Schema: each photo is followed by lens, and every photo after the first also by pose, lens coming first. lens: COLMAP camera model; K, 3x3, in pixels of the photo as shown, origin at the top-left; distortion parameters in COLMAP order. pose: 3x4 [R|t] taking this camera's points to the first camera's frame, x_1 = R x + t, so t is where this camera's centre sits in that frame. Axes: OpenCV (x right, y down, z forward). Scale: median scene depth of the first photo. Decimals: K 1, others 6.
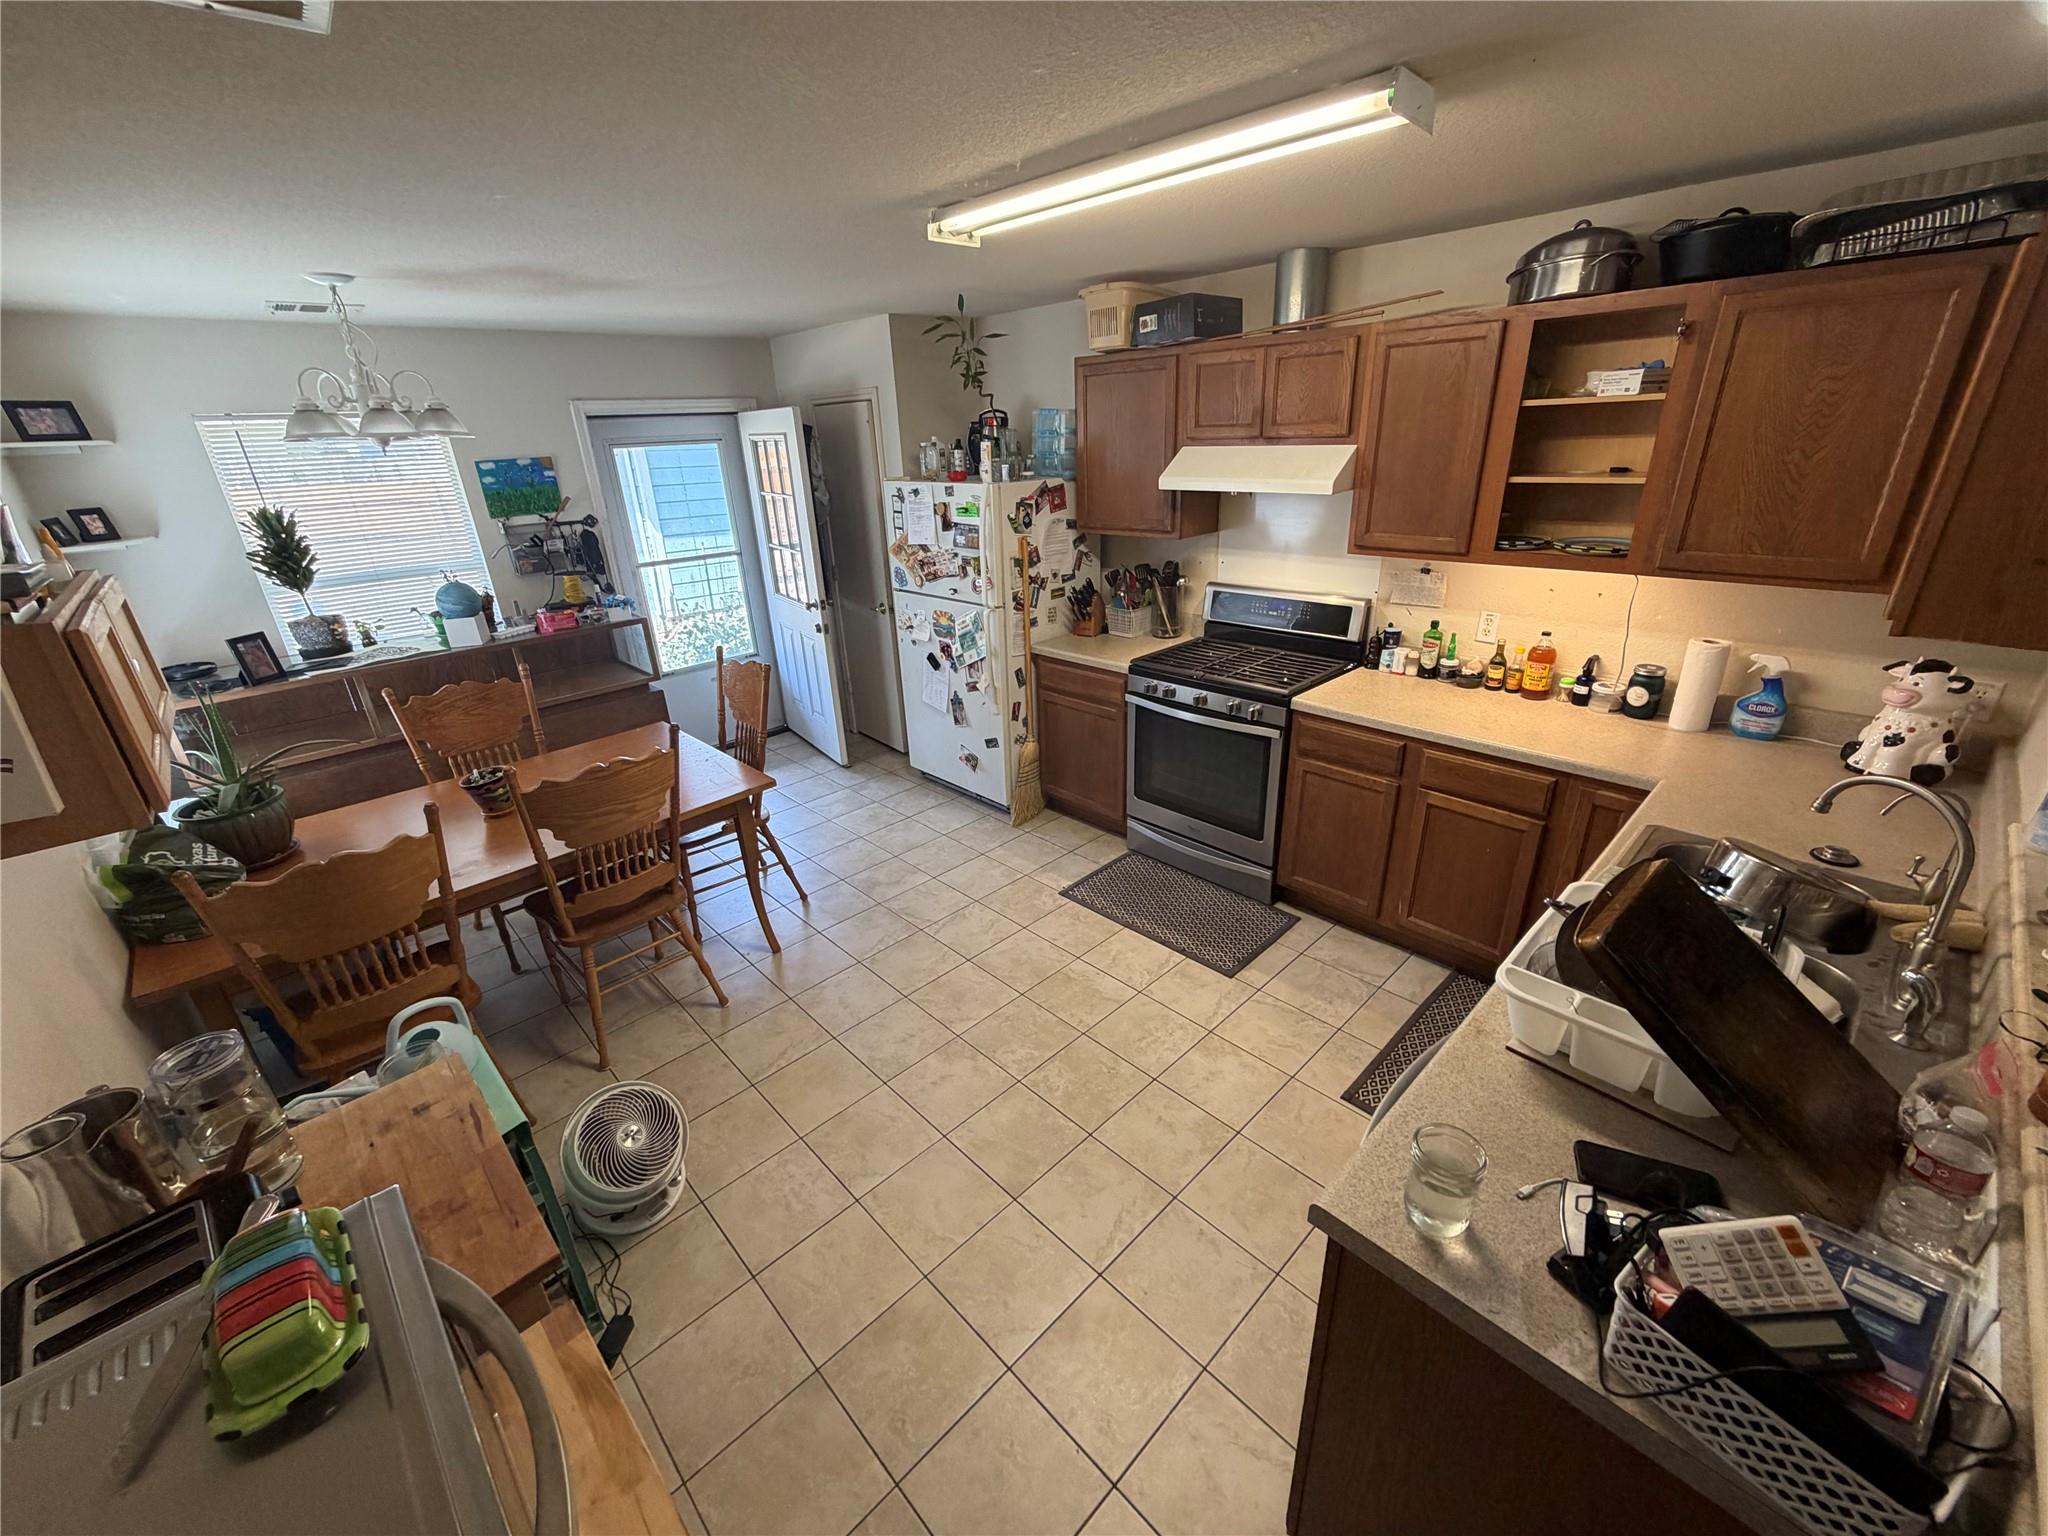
lens RADIAL K [[819.6, 0, 1019.5], [0, 819.6, 771.9], [0, 0, 1]] dist [0.001812, -0.000068]
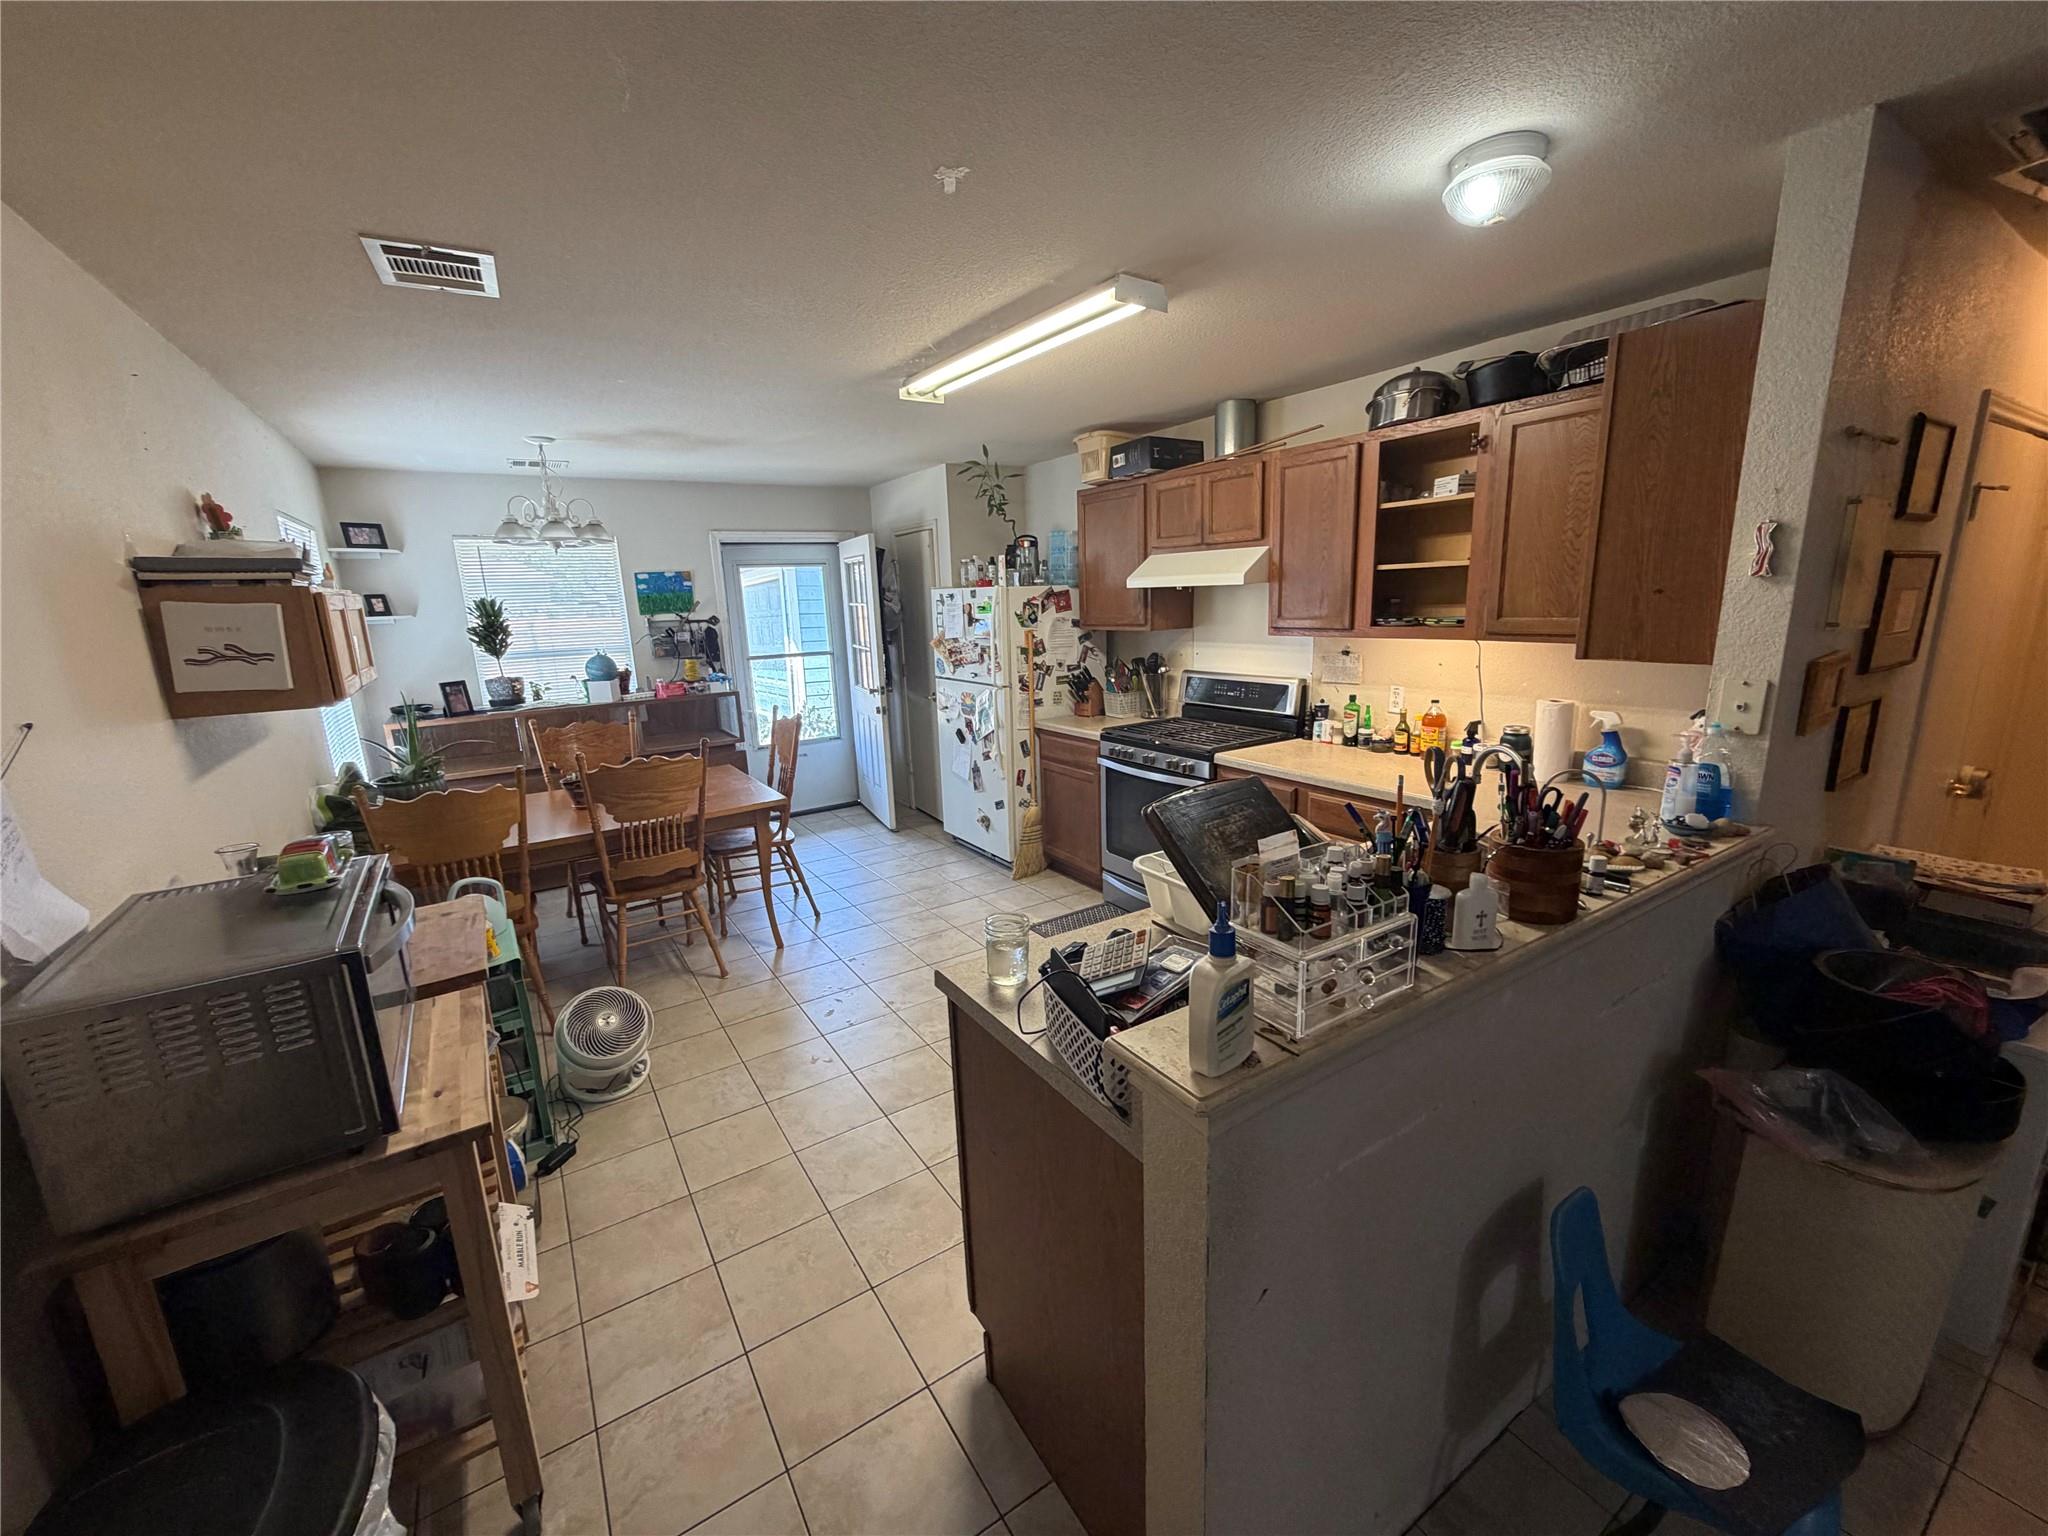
lens RADIAL K [[819.6, 0, 1019.5], [0, 819.6, 771.9], [0, 0, 1]] dist [0.001812, -0.000068]
pose [[0.982171, 0.046404, -0.182175, 0.228332], [-0.077700, 0.982615, -0.168615, 0.126333], [0.171183, 0.179764, 0.968701, -0.134862]]
